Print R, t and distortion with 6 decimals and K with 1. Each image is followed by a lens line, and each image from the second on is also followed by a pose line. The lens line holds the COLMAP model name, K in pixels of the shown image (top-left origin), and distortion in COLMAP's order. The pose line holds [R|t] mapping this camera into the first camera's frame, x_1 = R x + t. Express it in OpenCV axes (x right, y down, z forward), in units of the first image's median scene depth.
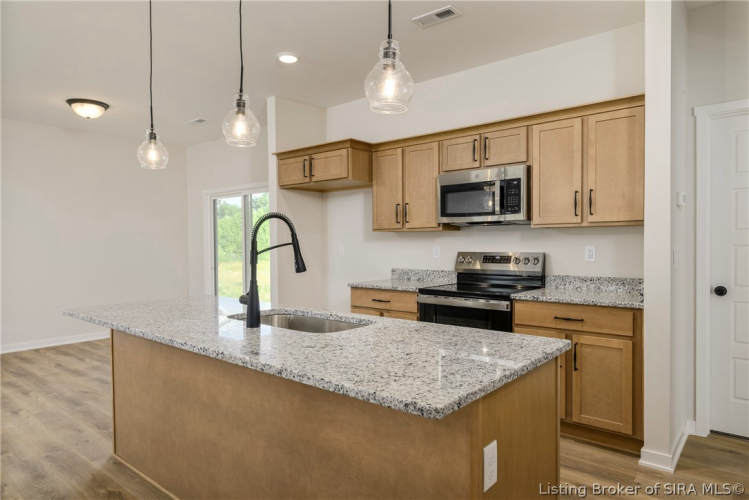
lens RADIAL K [[470.5, 0, 382.3], [0, 470.5, 251.5], [0, 0, 1]] dist [-0.007024, 0.001753]
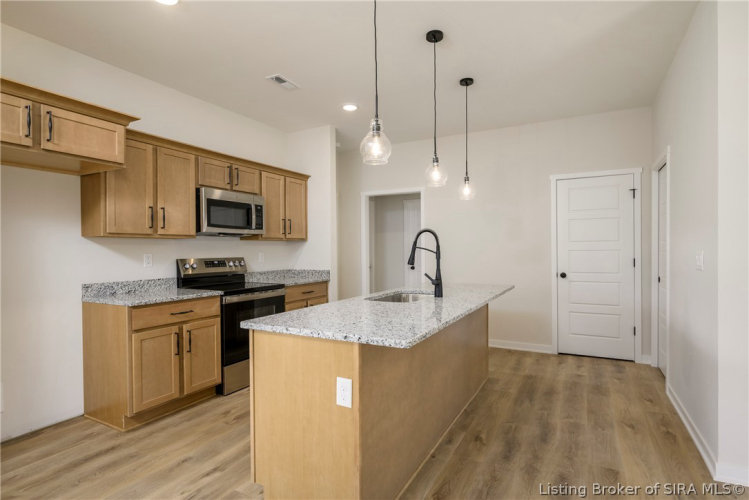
lens RADIAL K [[385.4, 0, 377.9], [0, 385.4, 253.1], [0, 0, 1]] dist [0.001463, 0.000343]
pose [[-0.202858, -0.000799, 0.979208, -0.841212], [0.030197, 0.999519, 0.007071, -0.005649], [-0.978742, 0.031003, -0.202736, 0.795629]]
